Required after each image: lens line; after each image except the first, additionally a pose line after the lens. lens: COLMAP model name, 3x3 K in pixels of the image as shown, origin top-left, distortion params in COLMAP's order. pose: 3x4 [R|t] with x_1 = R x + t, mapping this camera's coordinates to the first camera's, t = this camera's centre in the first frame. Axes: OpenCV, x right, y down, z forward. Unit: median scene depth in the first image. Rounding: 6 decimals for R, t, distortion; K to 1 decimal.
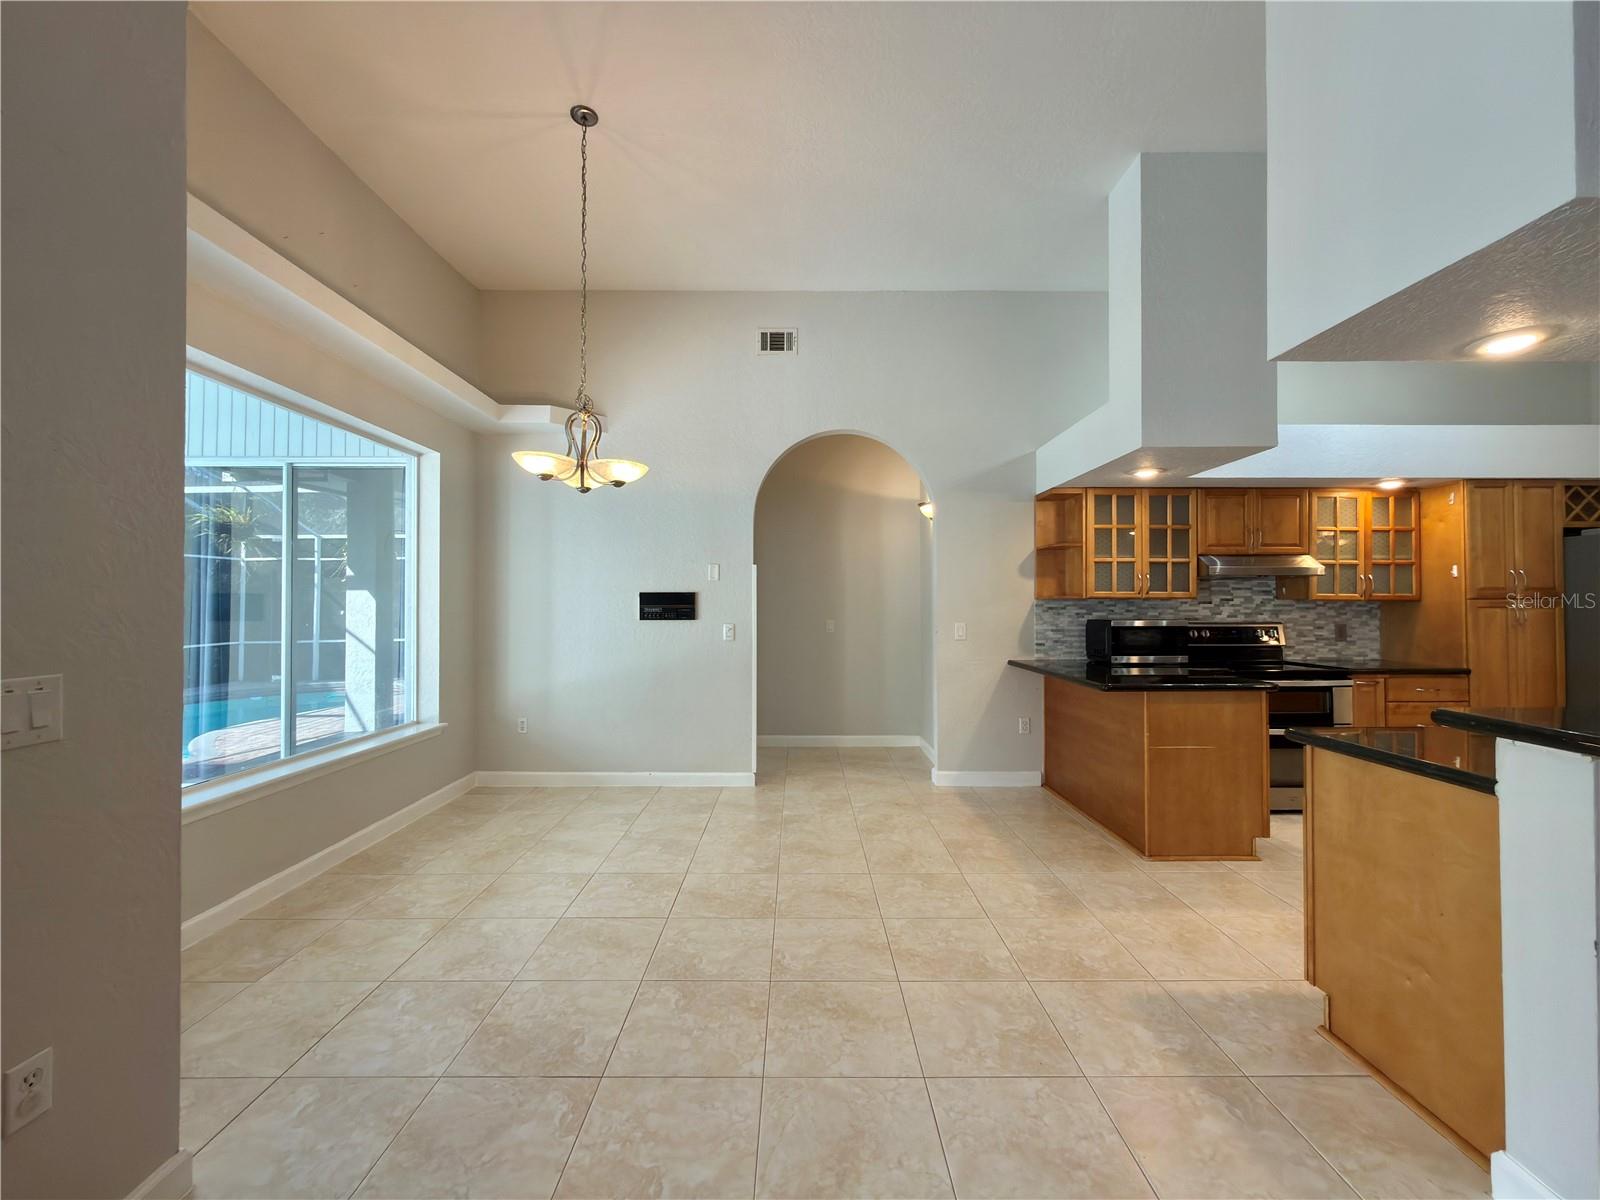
lens RADIAL K [[639.0, 0, 800.8], [0, 639.0, 600.2], [0, 0, 1]] dist [0.000916, 0.000173]
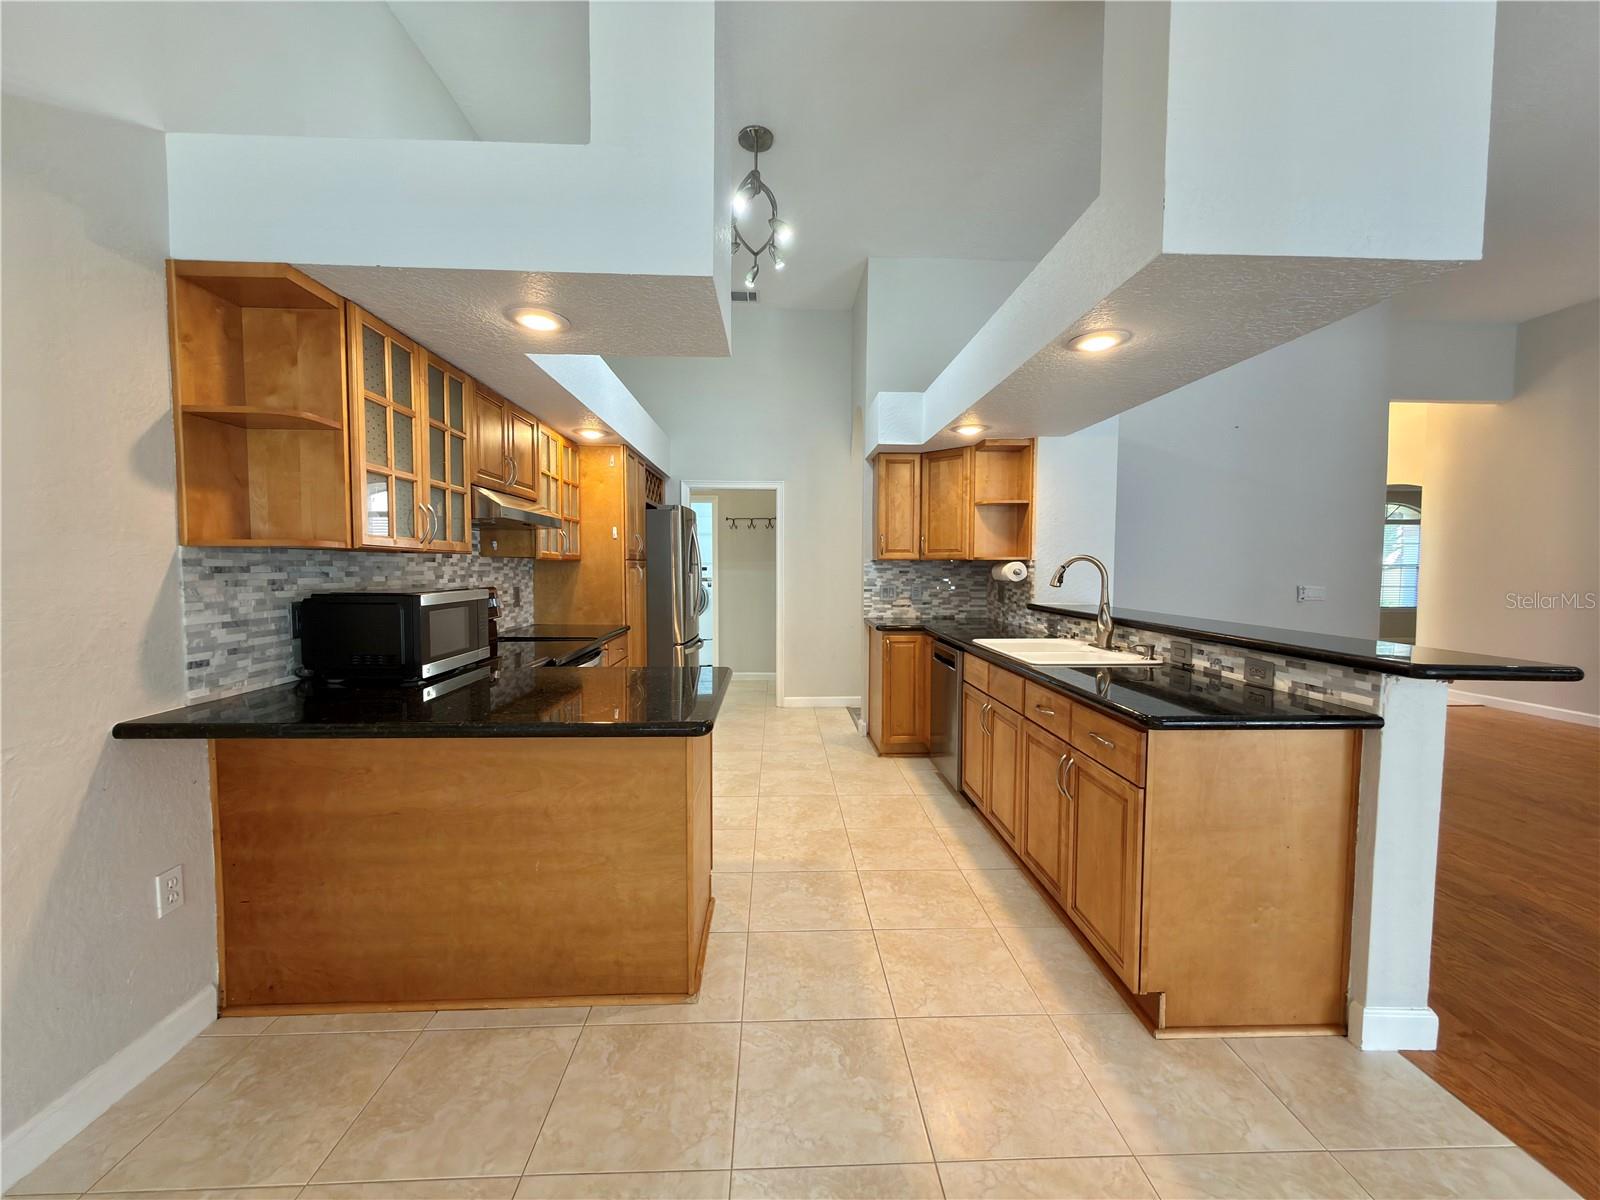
lens RADIAL K [[639.0, 0, 801.4], [0, 639.0, 598.3], [0, 0, 1]] dist [0.000916, 0.000173]
pose [[-0.037978, -0.048311, 0.998110, -0.021936], [-0.015095, 0.998744, 0.047767, 0.006543], [-0.999165, -0.013252, -0.038659, 0.698736]]
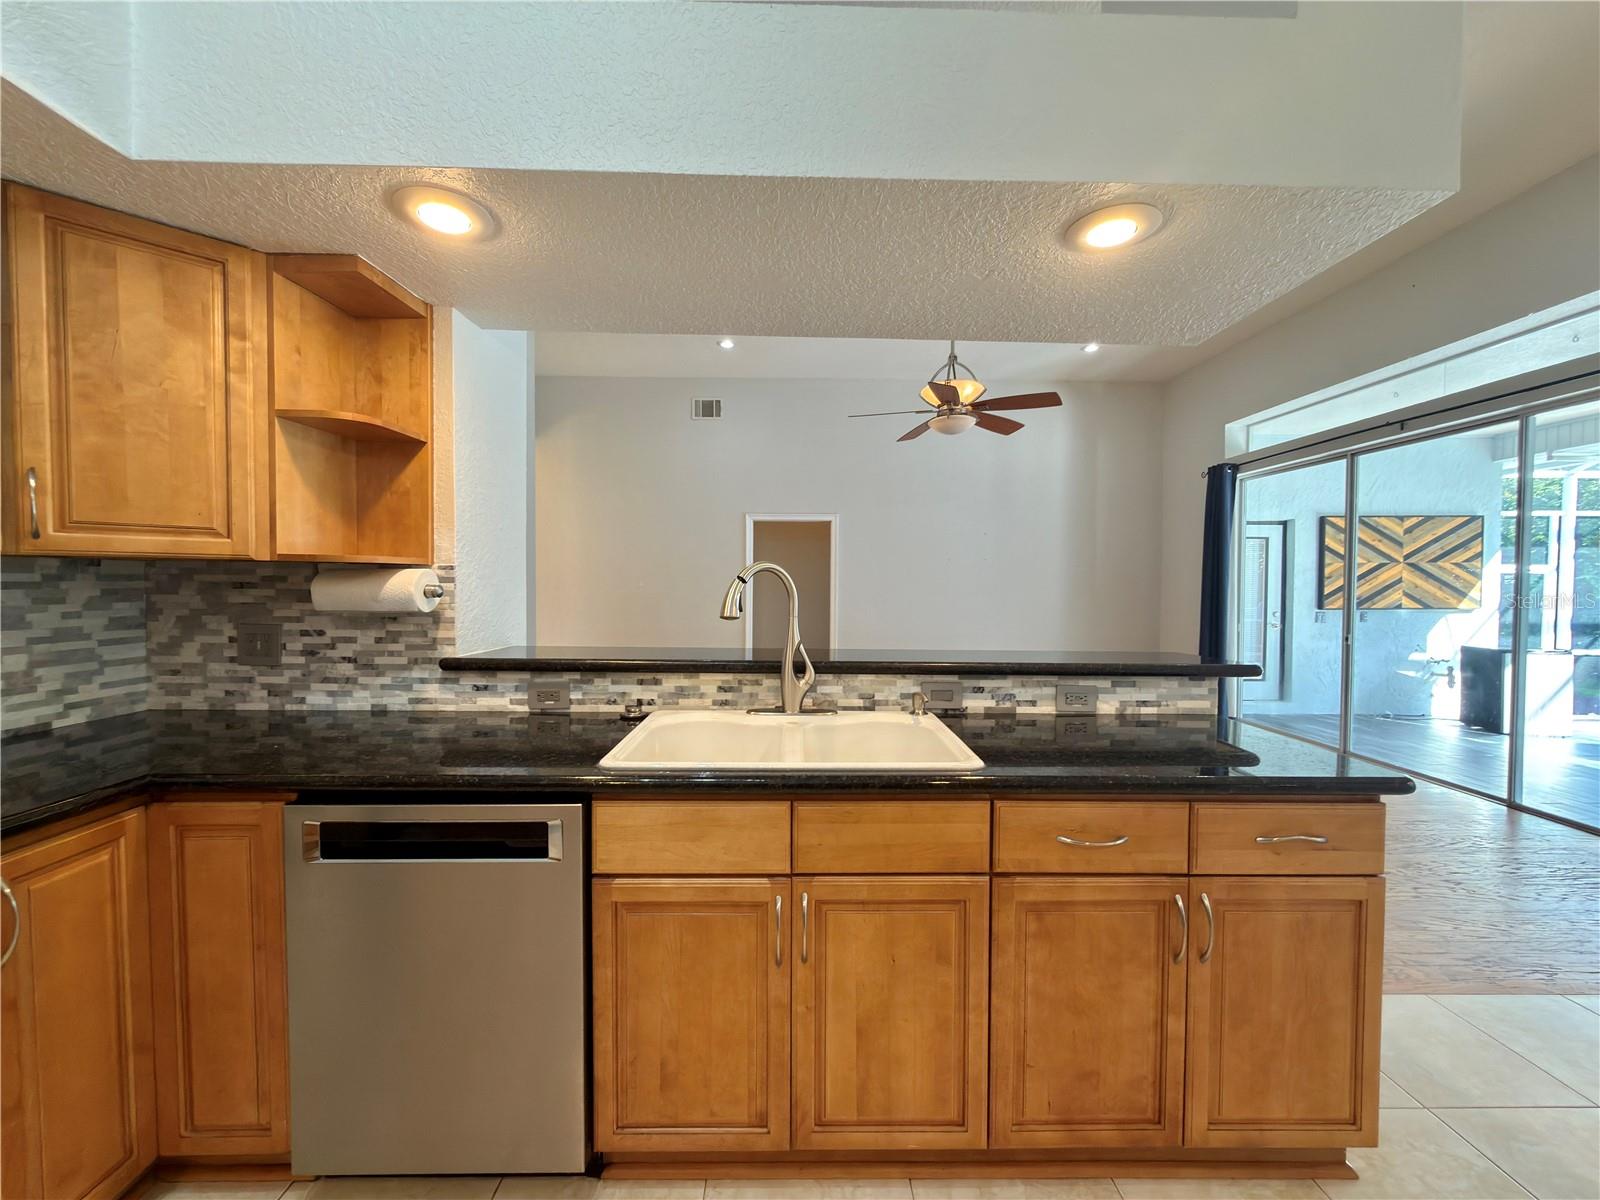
lens RADIAL K [[639.0, 0, 801.5], [0, 639.0, 600.4], [0, 0, 1]] dist [0.000916, 0.000173]
pose [[-0.999931, -0.003918, -0.011076, 0.653039], [-0.004081, 0.999884, 0.014708, 0.006972], [0.011017, 0.014752, -0.999830, 0.768853]]
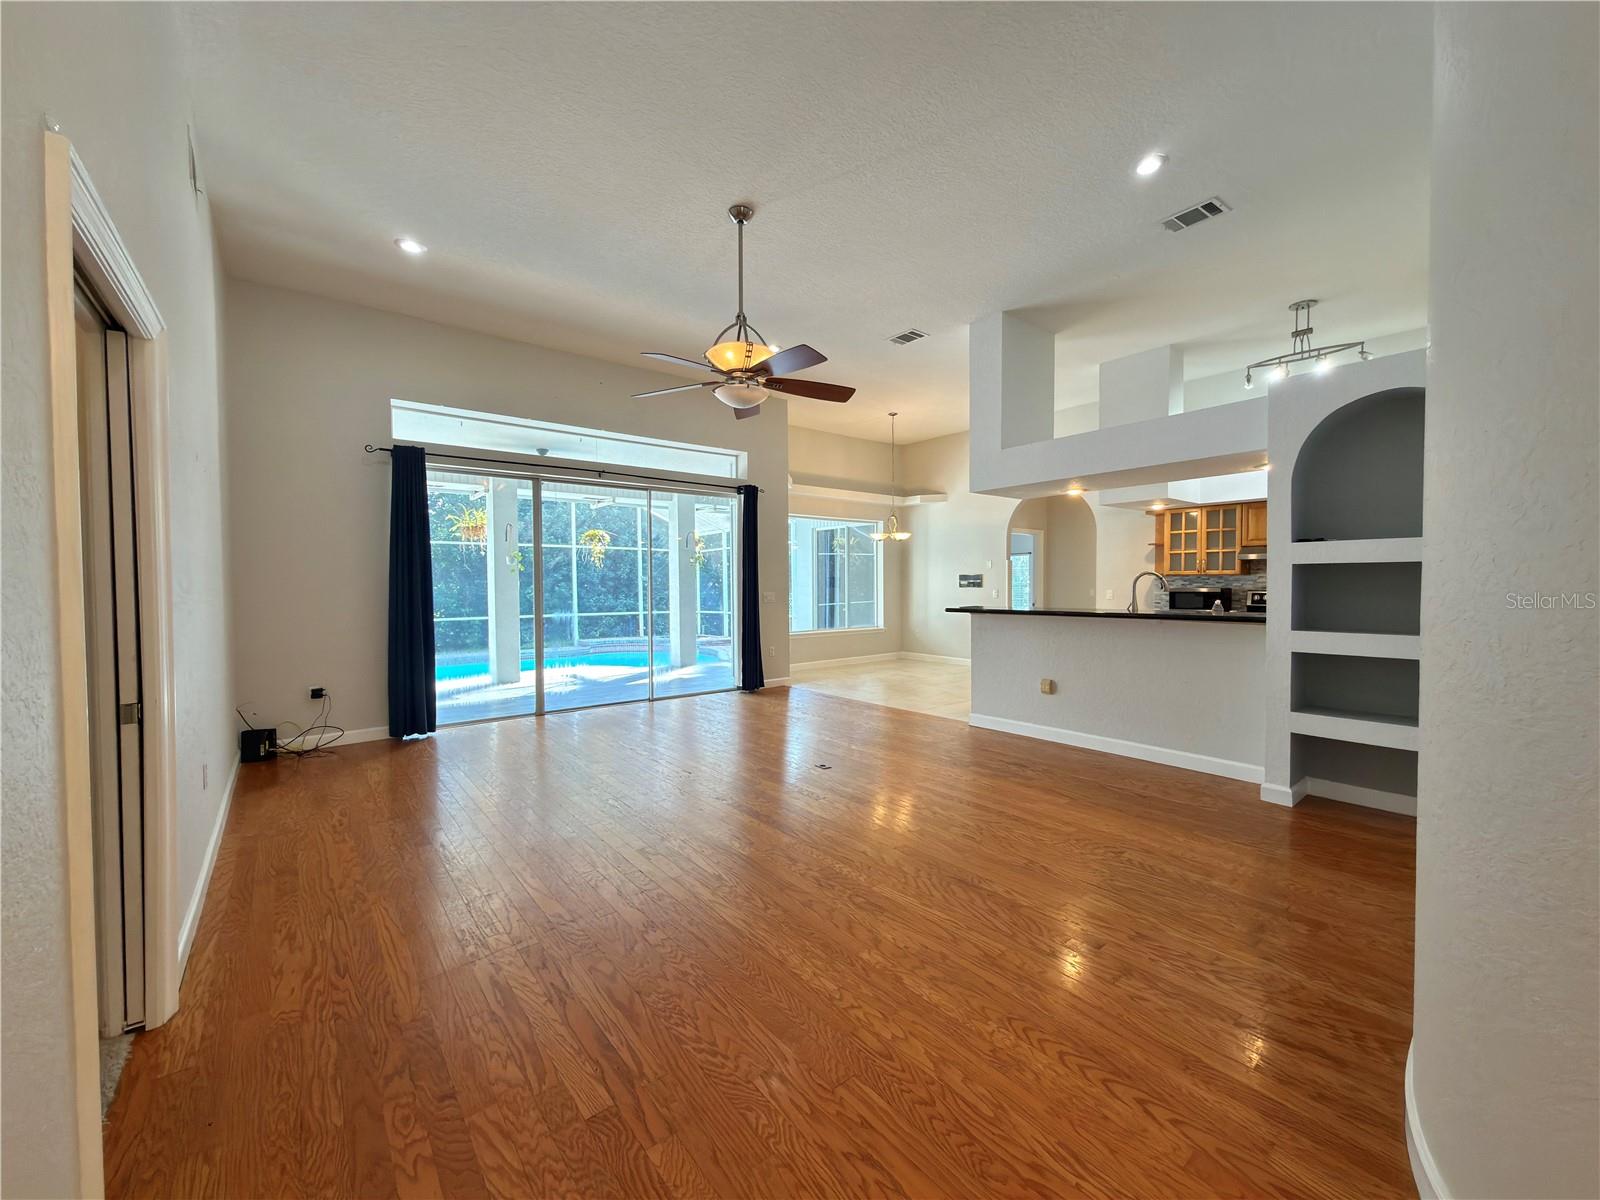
lens RADIAL K [[639.0, 0, 797.0], [0, 639.0, 594.1], [0, 0, 1]] dist [0.000916, 0.000173]
pose [[0.621769, 0.011452, -0.783117, 1.167187], [0.013458, 0.999589, 0.025303, -0.009128], [0.783085, -0.026272, 0.621359, -0.816687]]
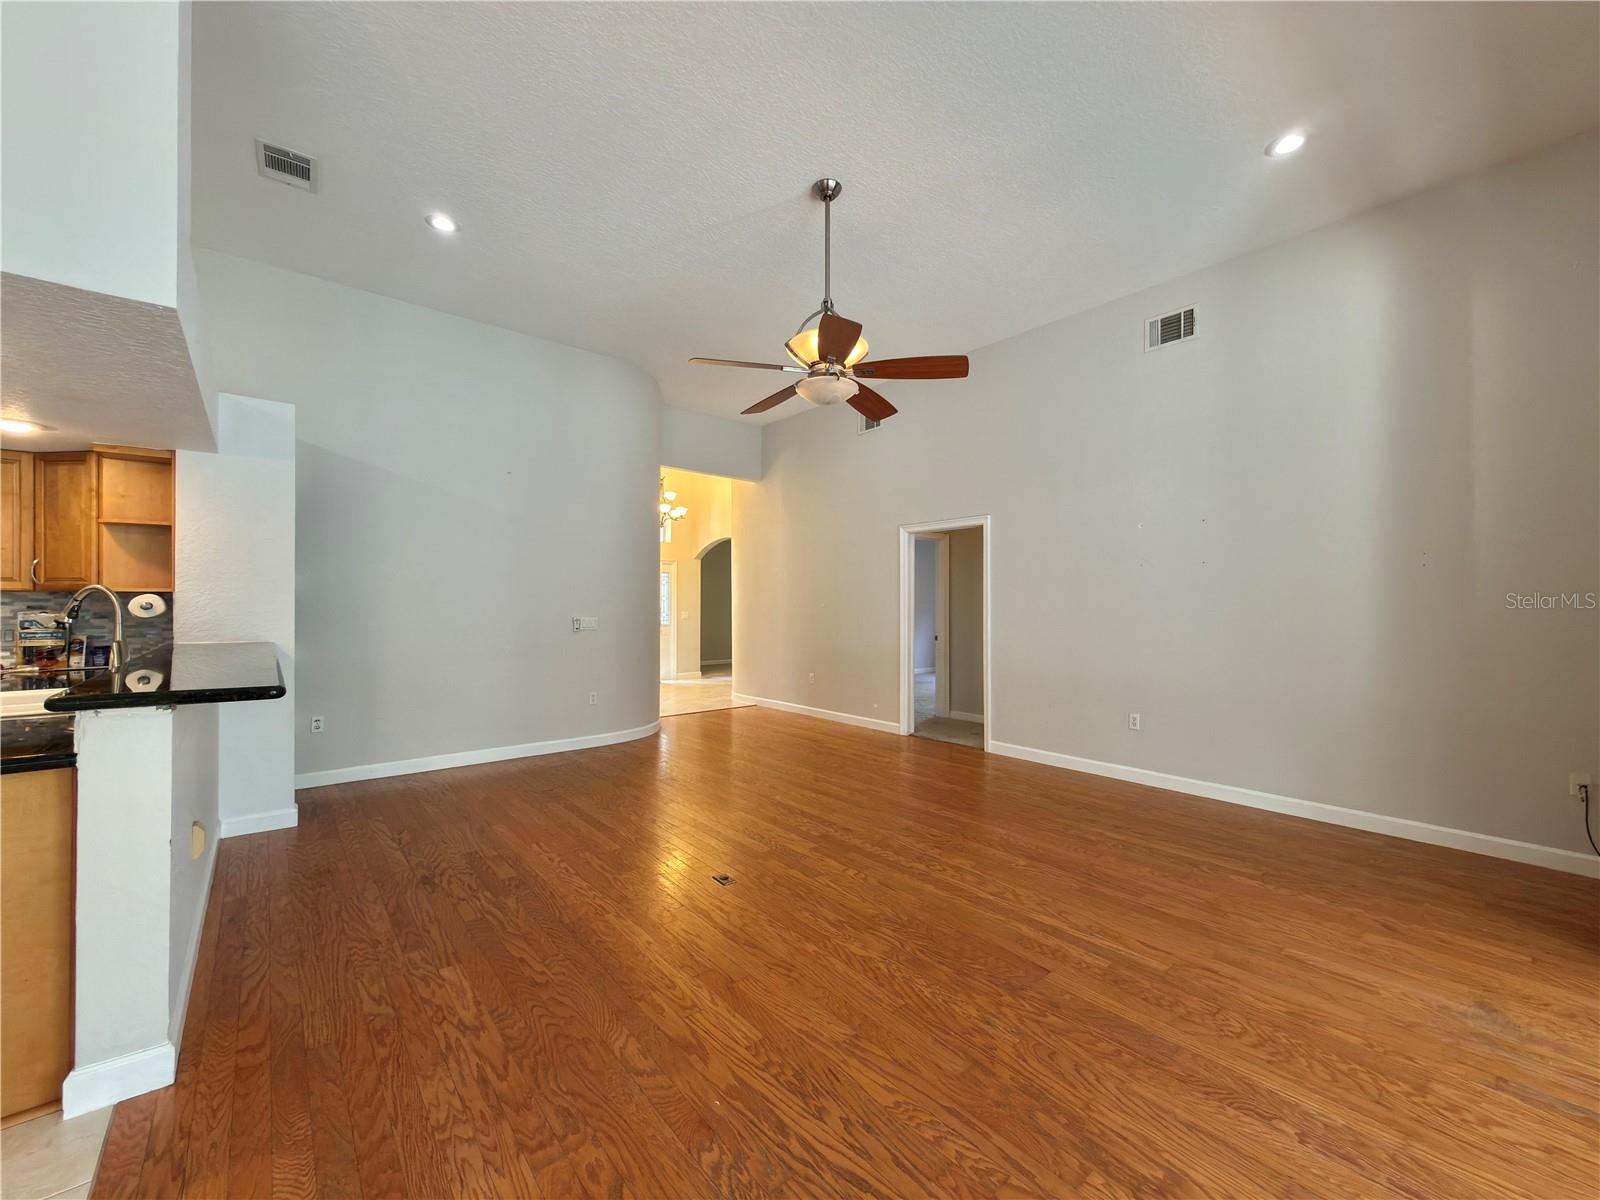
lens RADIAL K [[639.0, 0, 802.7], [0, 639.0, 604.6], [0, 0, 1]] dist [0.000916, 0.000173]
pose [[-0.638417, 0.001209, 0.769689, -0.203854], [-0.006973, 0.999949, -0.007355, 0.006563], [-0.769659, -0.010063, -0.638376, 0.236742]]
